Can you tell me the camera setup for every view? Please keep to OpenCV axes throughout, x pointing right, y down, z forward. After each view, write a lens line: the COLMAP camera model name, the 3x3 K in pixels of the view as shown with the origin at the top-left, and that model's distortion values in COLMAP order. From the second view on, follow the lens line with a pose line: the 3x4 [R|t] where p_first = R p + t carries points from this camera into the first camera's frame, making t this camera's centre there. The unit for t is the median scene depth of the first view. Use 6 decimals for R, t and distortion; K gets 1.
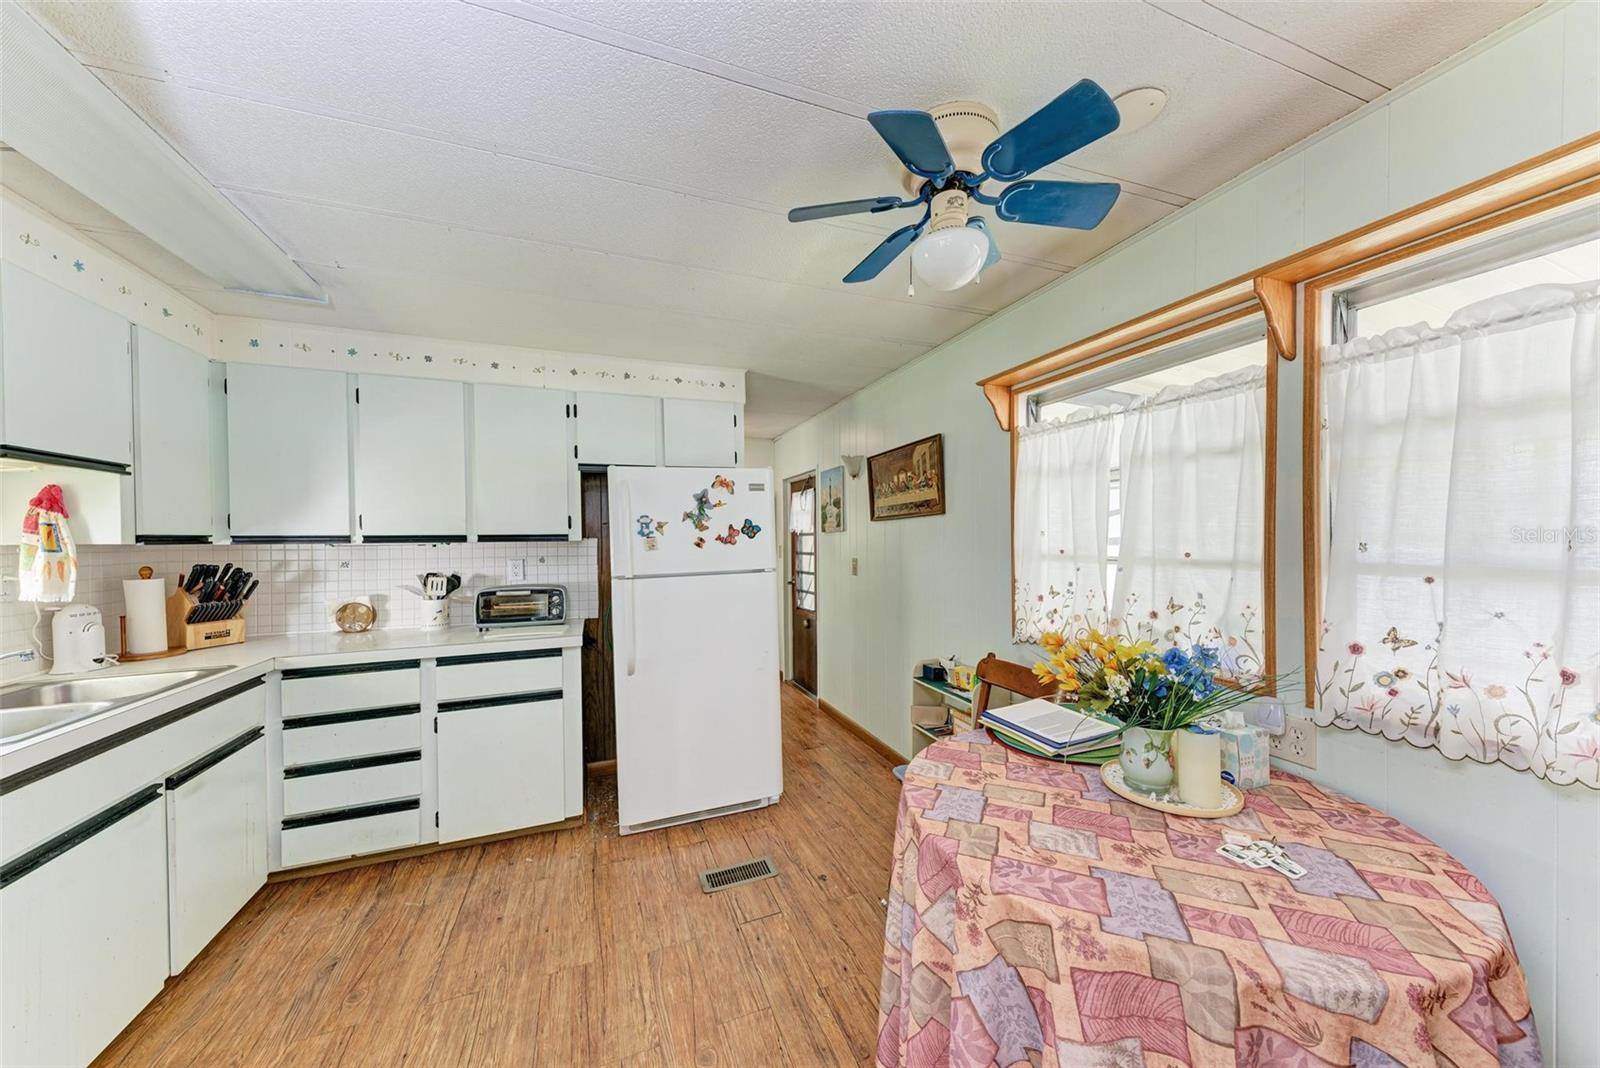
lens RADIAL K [[542.8, 0, 804.6], [0, 542.8, 544.0], [0, 0, 1]] dist [0.013673, -0.003167]
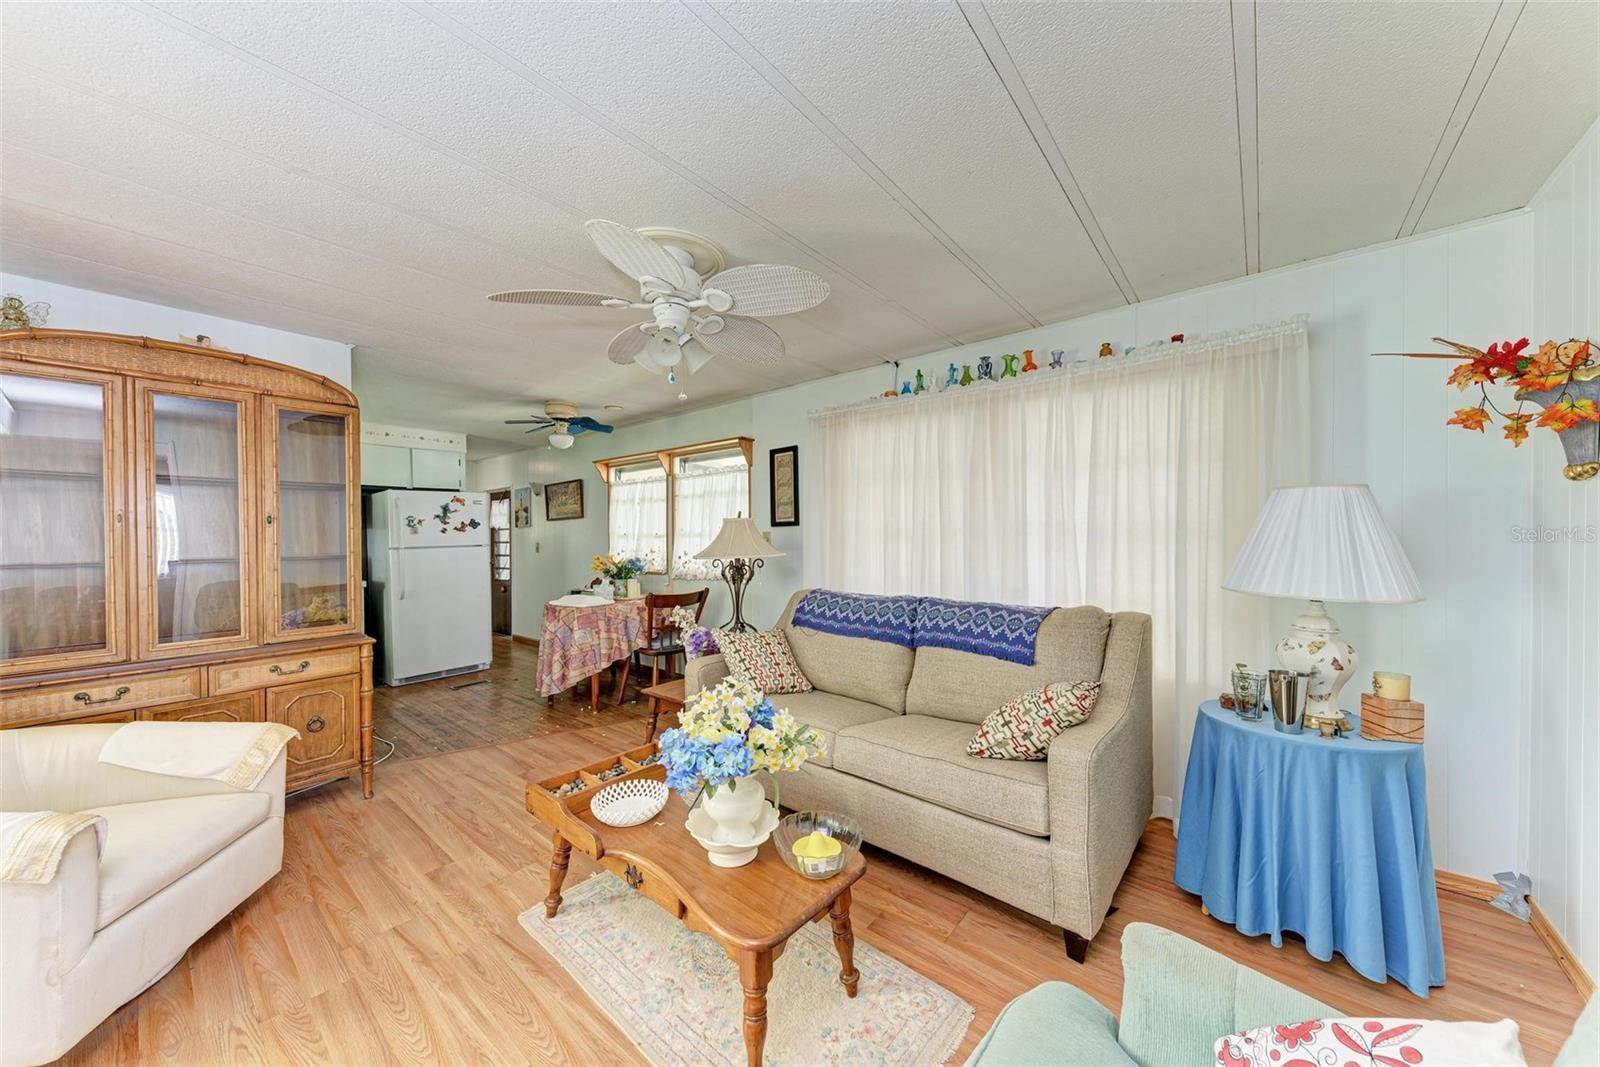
lens RADIAL K [[557.4, 0, 804.2], [0, 557.4, 537.3], [0, 0, 1]] dist [0.021892, 0.000023]
pose [[0.872917, 0.001346, 0.487867, -0.044647], [0.006913, 0.999862, -0.015127, 0.054463], [-0.487820, 0.016578, 0.872787, -1.237093]]
